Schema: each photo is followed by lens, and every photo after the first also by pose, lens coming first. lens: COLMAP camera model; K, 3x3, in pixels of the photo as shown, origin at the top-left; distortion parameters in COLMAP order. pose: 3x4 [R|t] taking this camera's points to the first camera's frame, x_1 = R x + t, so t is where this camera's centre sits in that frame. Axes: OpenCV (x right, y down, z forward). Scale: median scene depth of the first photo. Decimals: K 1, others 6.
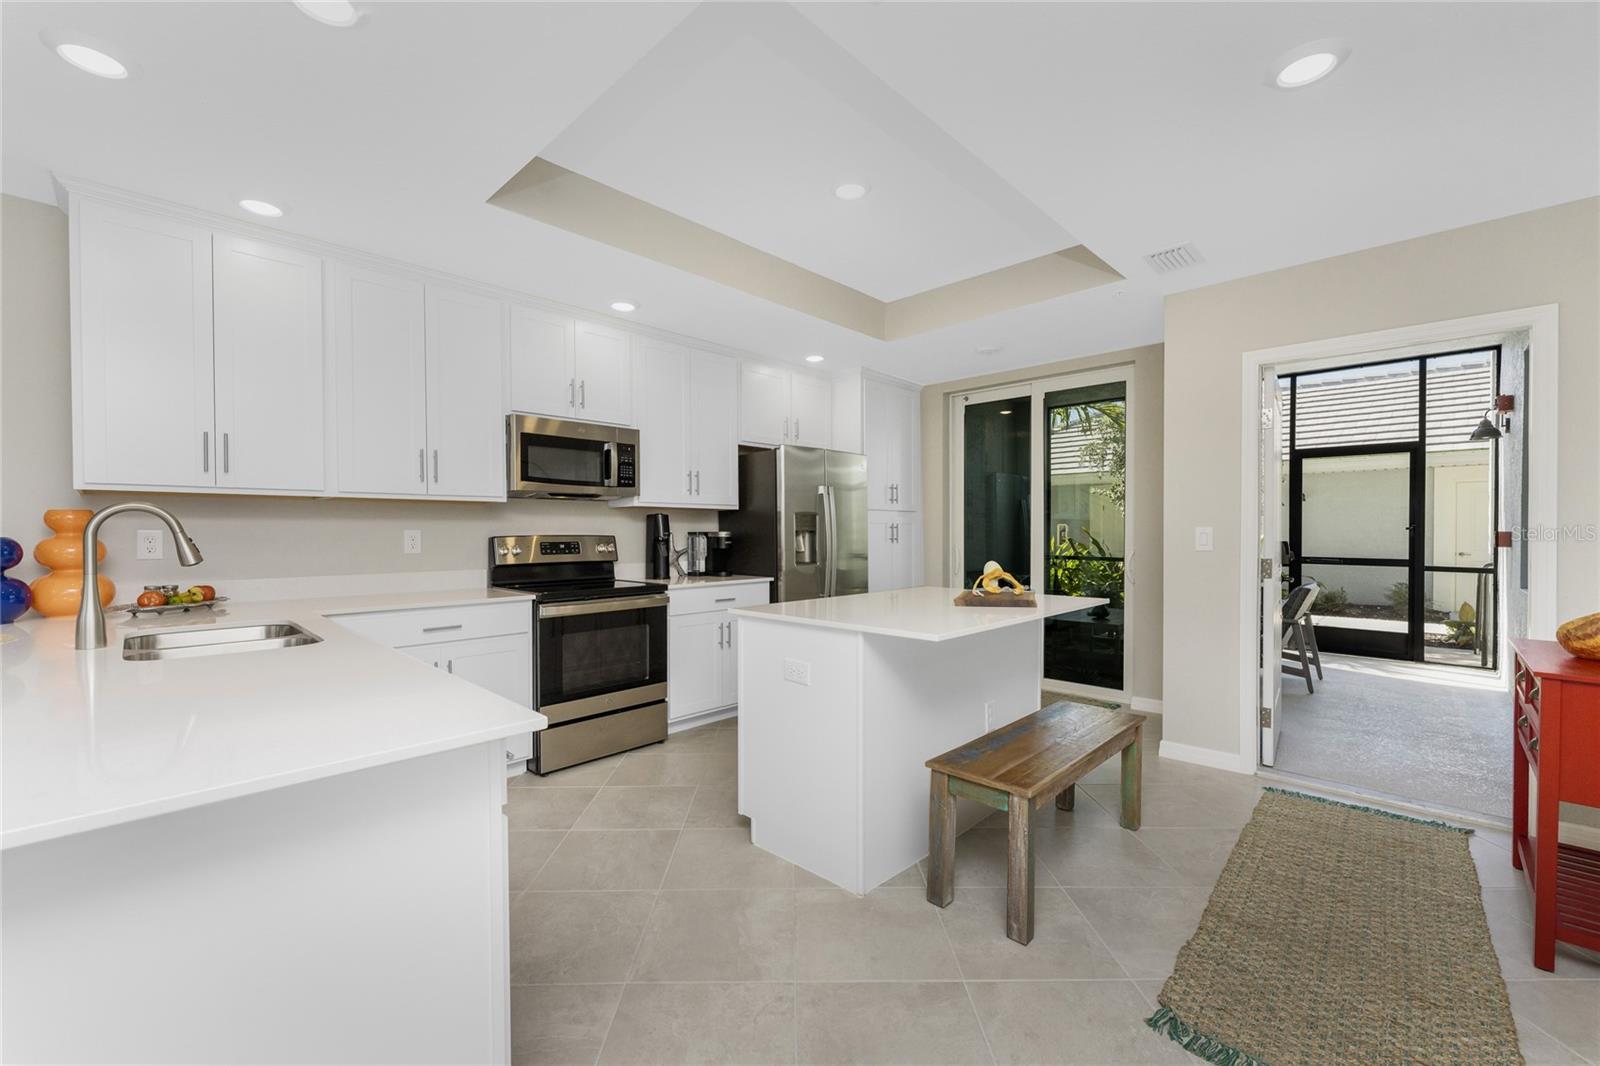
lens RADIAL K [[650.2, 0, 794.9], [0, 650.2, 539.5], [0, 0, 1]] dist [0.001568, 0.000269]
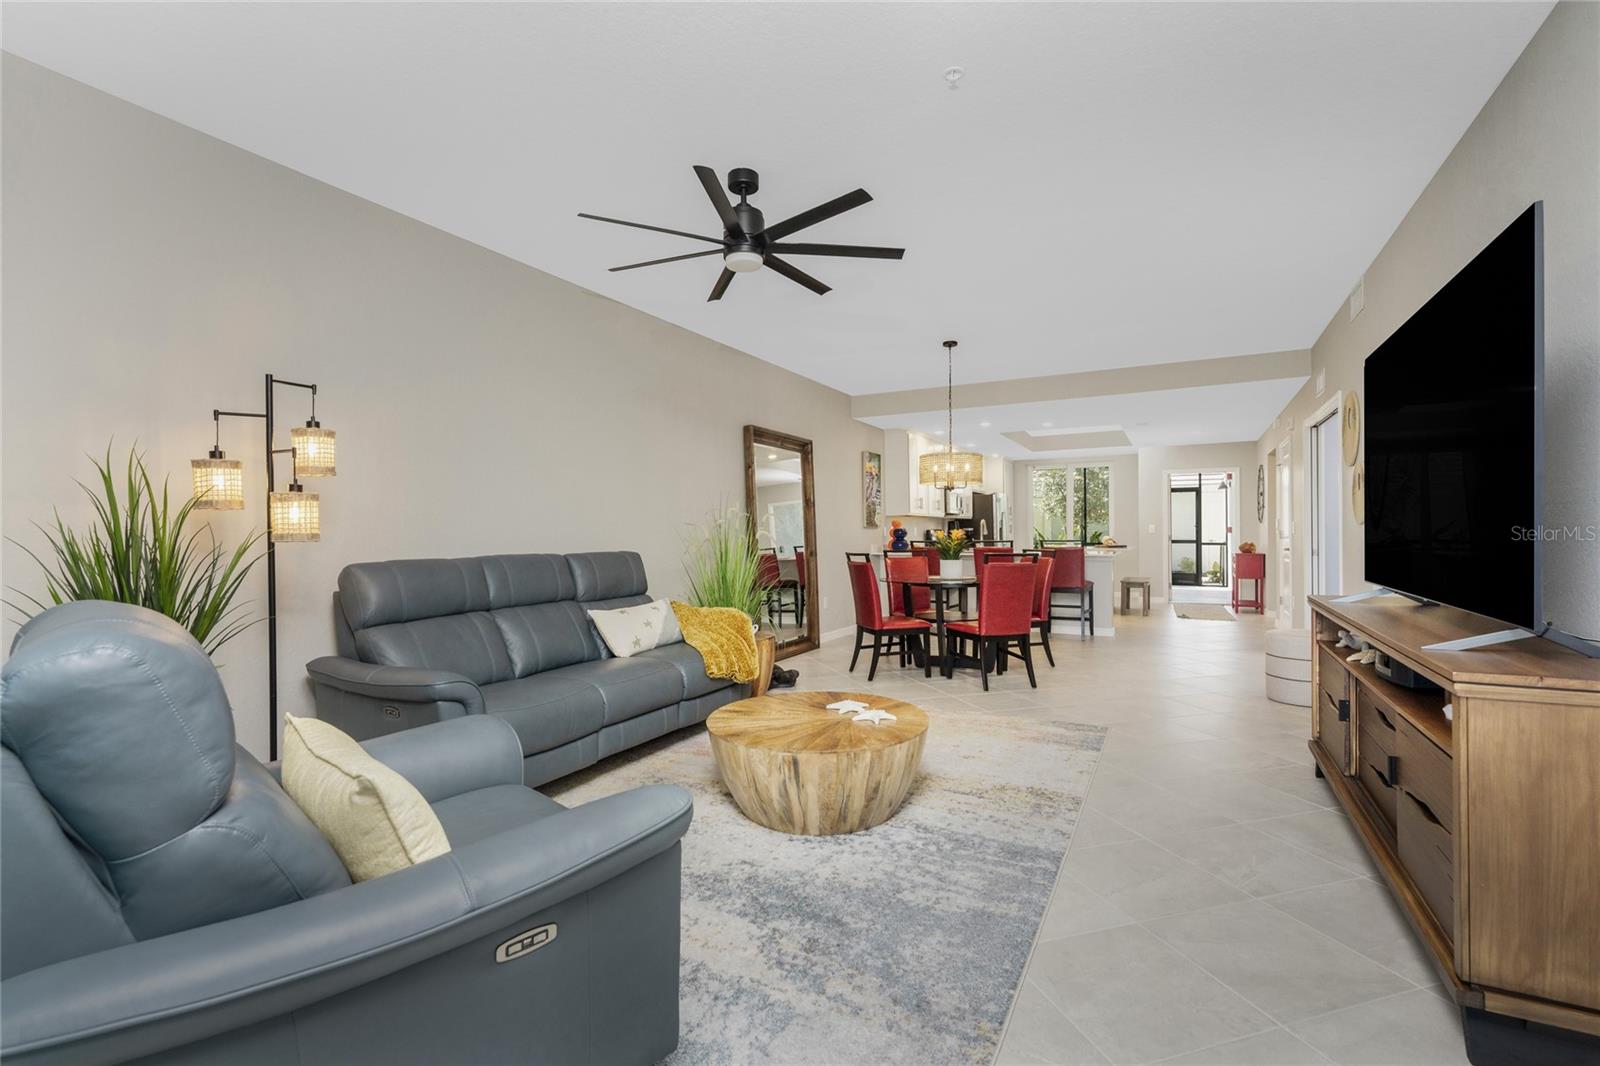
lens RADIAL K [[709.7, 0, 791.3], [0, 709.7, 540.4], [0, 0, 1]] dist [0.001090, -0.000018]
pose [[0.962743, -0.011042, 0.270192, -1.534360], [0.013110, 0.999897, -0.005850, 0.041185], [-0.270099, 0.009174, 0.962789, -1.414845]]
